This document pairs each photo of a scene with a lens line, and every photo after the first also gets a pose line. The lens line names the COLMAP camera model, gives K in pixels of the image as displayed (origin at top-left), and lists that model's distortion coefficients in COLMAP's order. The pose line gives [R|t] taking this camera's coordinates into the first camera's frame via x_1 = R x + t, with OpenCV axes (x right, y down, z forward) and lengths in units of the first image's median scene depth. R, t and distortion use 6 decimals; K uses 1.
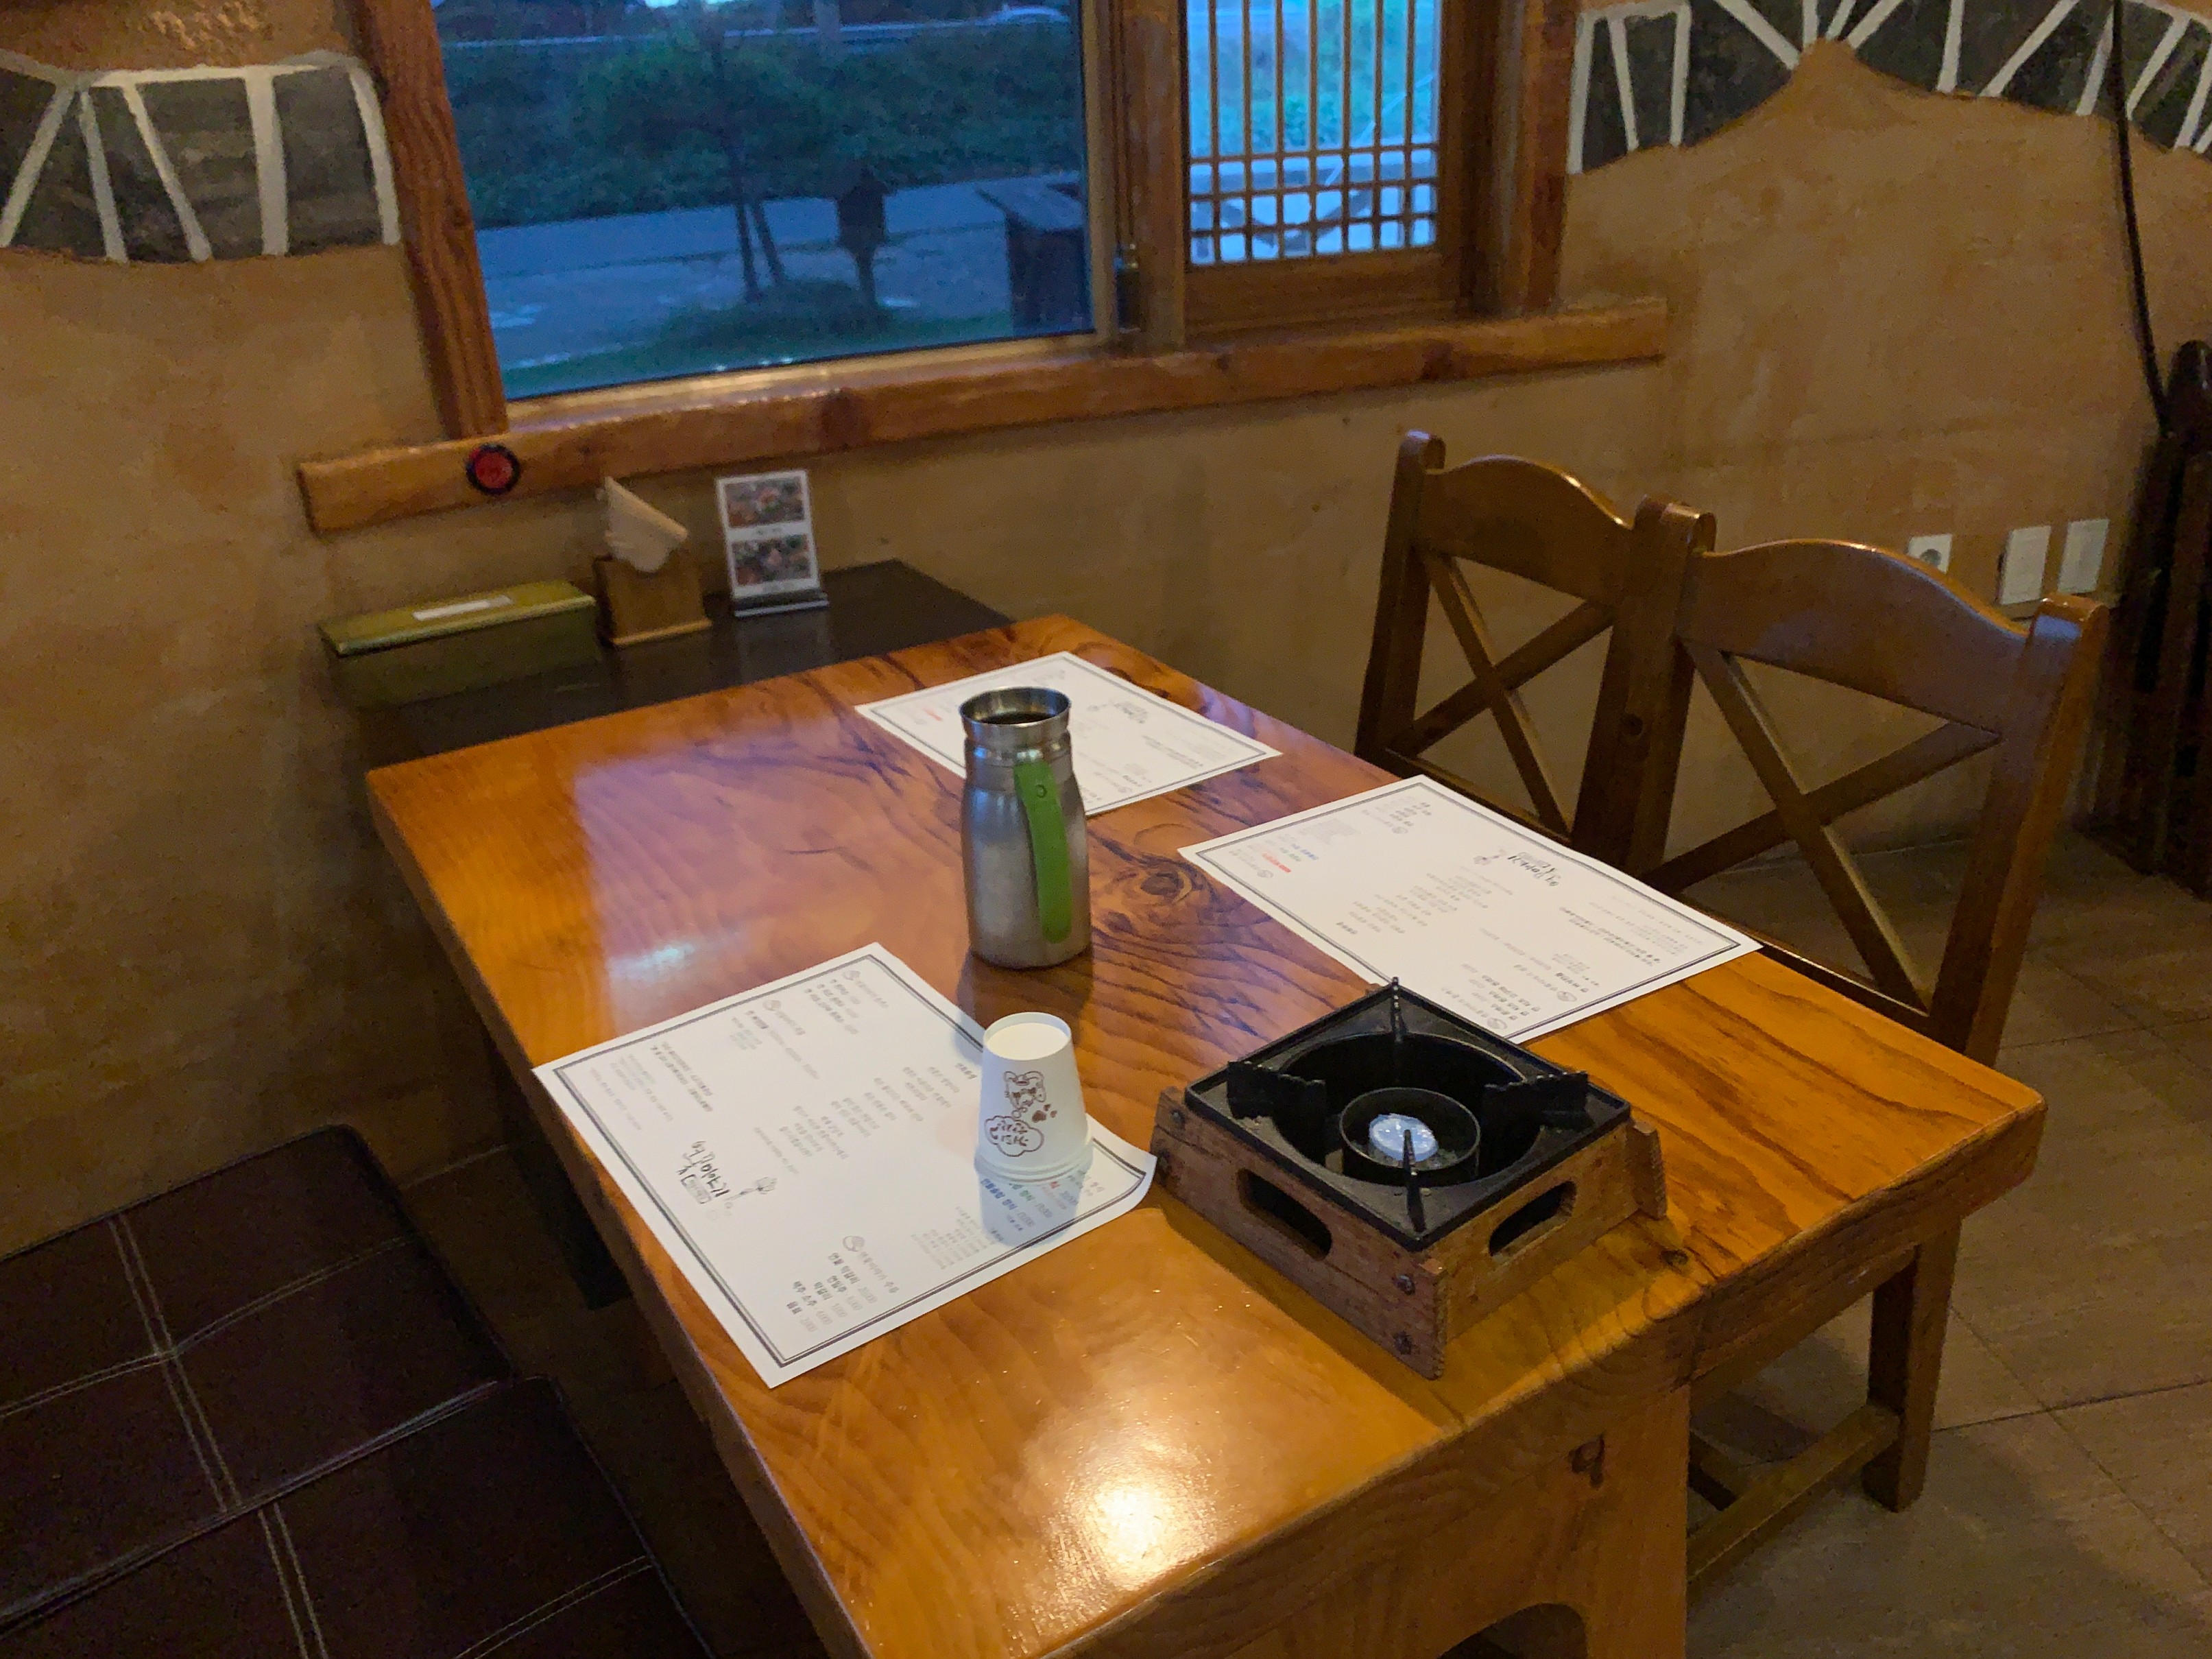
lens RADIAL K [[1689.2, 0, 1114.8], [0, 1689.2, 796.9], [0, 0, 1]] dist [0.032421, -0.045104]
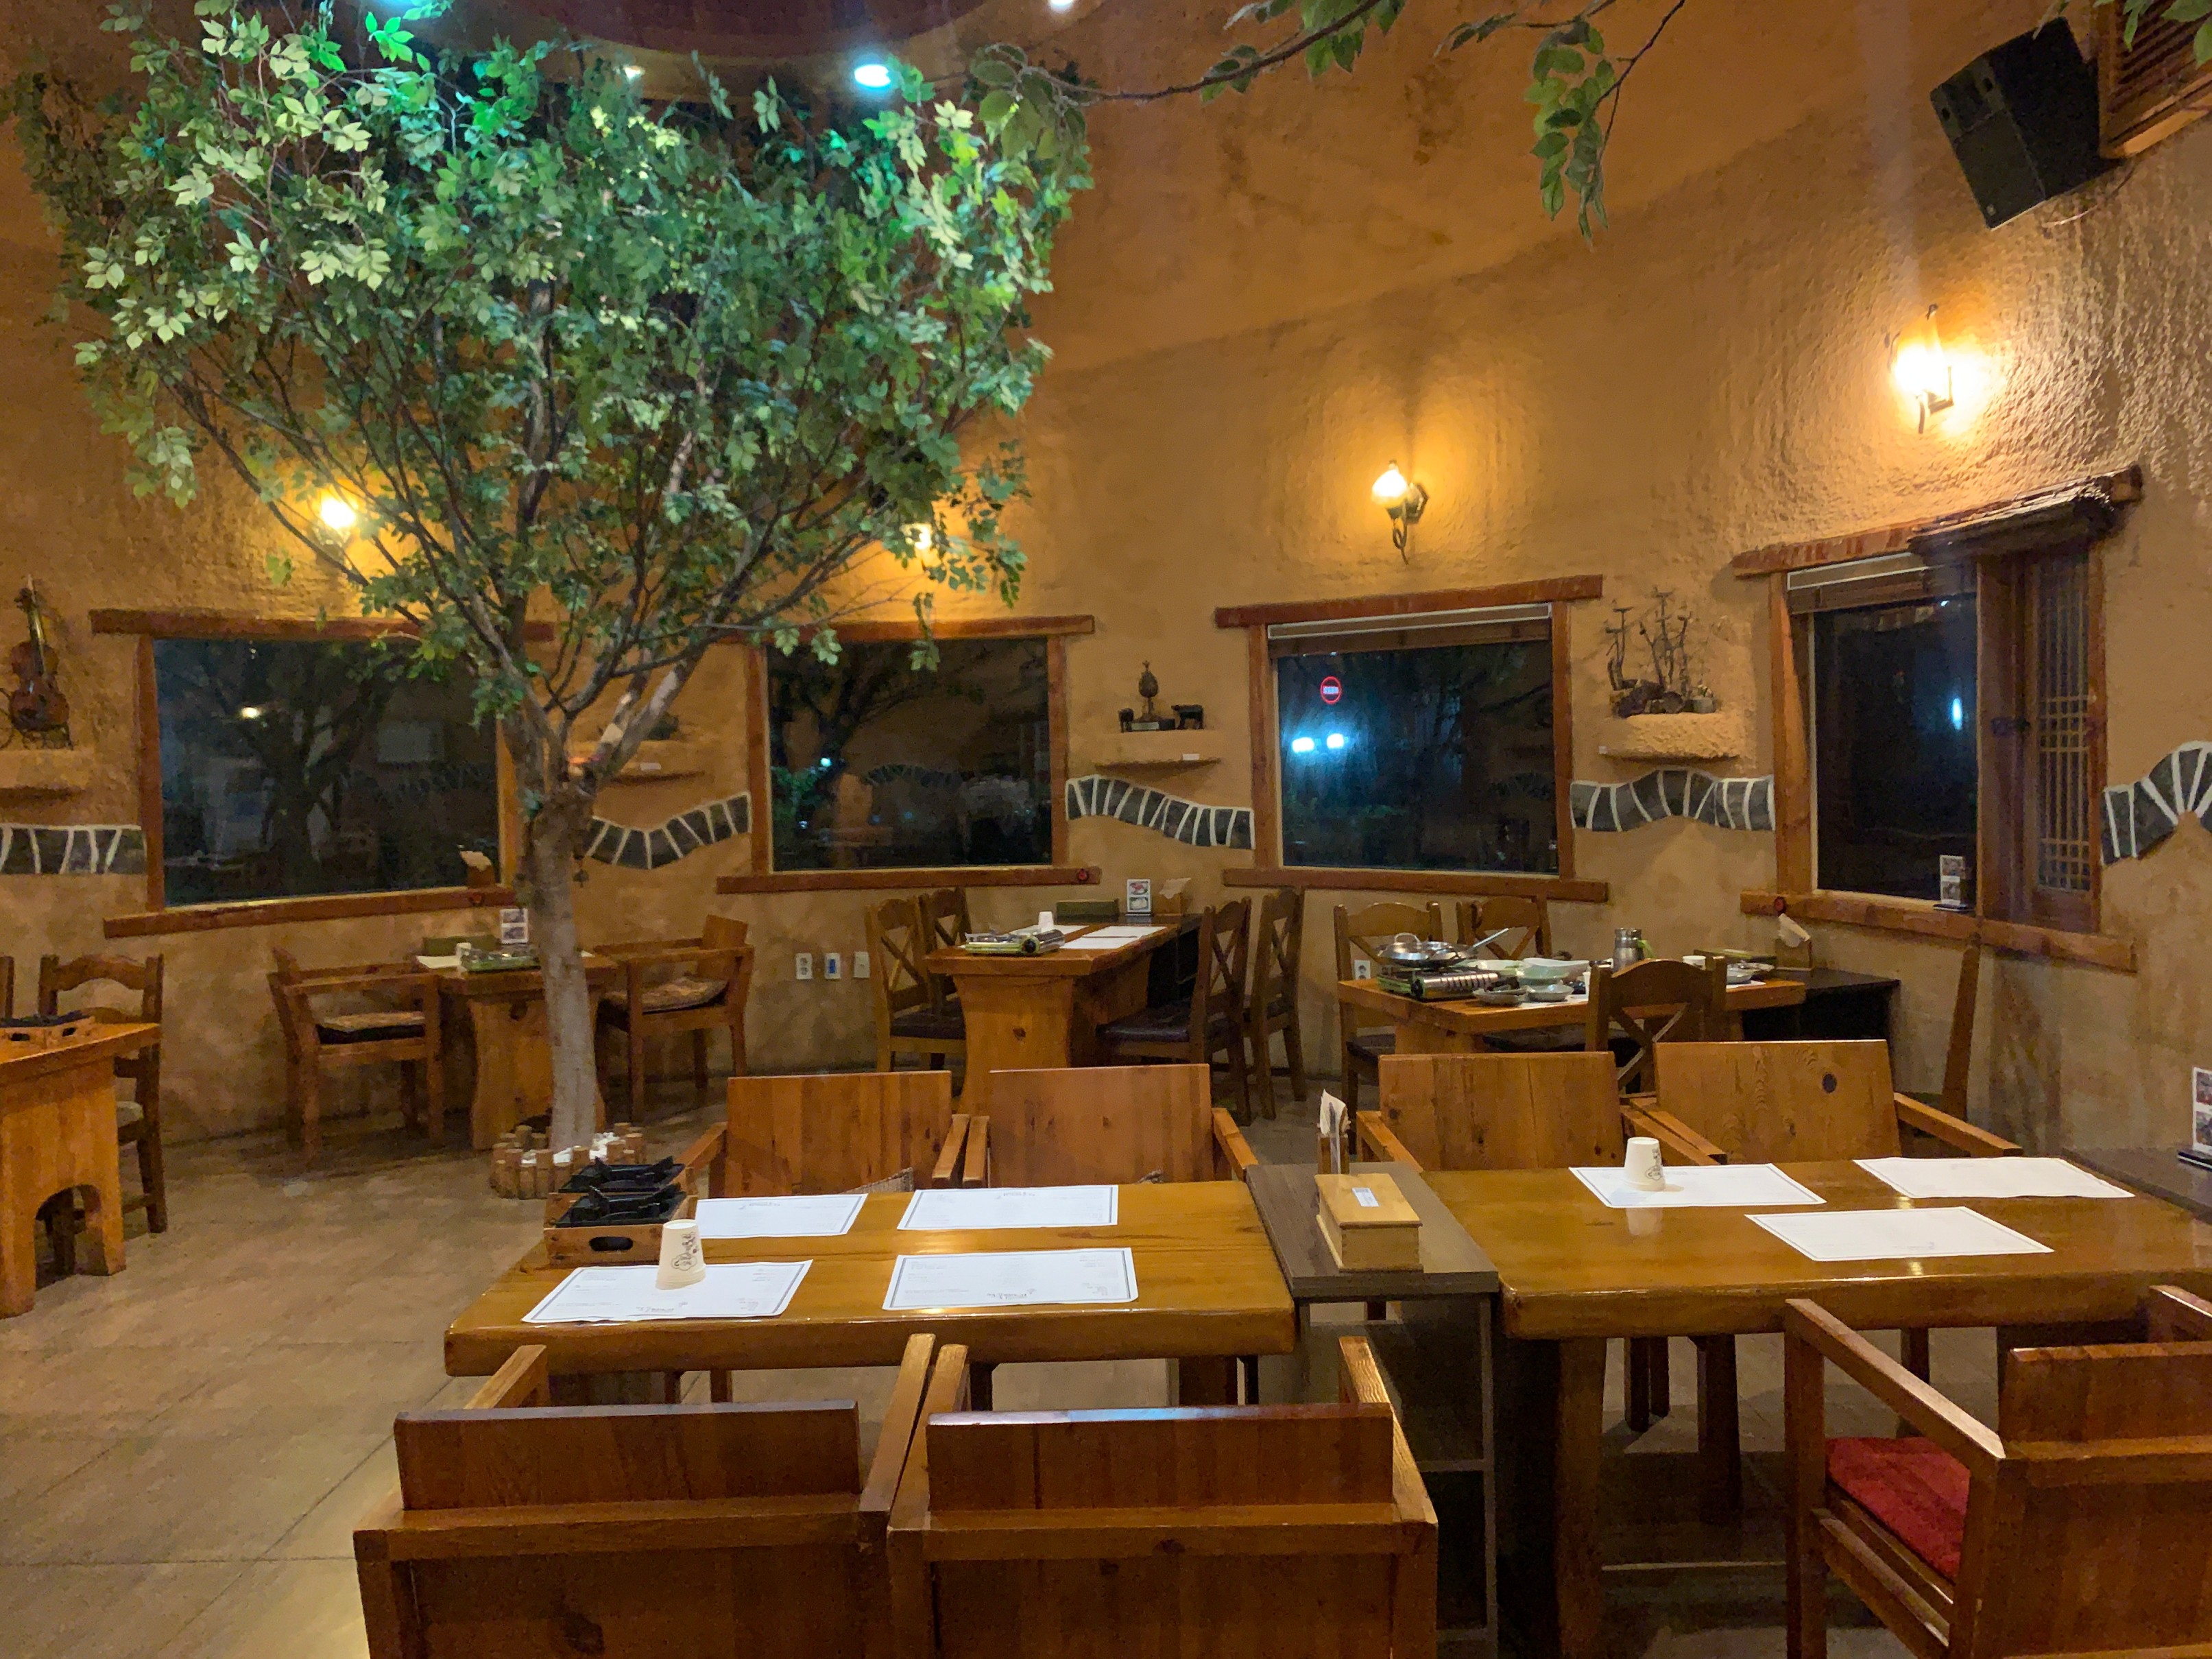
lens RADIAL K [[1822.9, 0, 1105.6], [0, 1822.9, 835.9], [0, 0, 1]] dist [0.165691, -0.005260]
pose [[-0.212639, 0.094762, -0.972525, 3.082456], [-0.367943, 0.914262, 0.169534, -0.424660], [0.905208, 0.393884, -0.159541, 0.397860]]
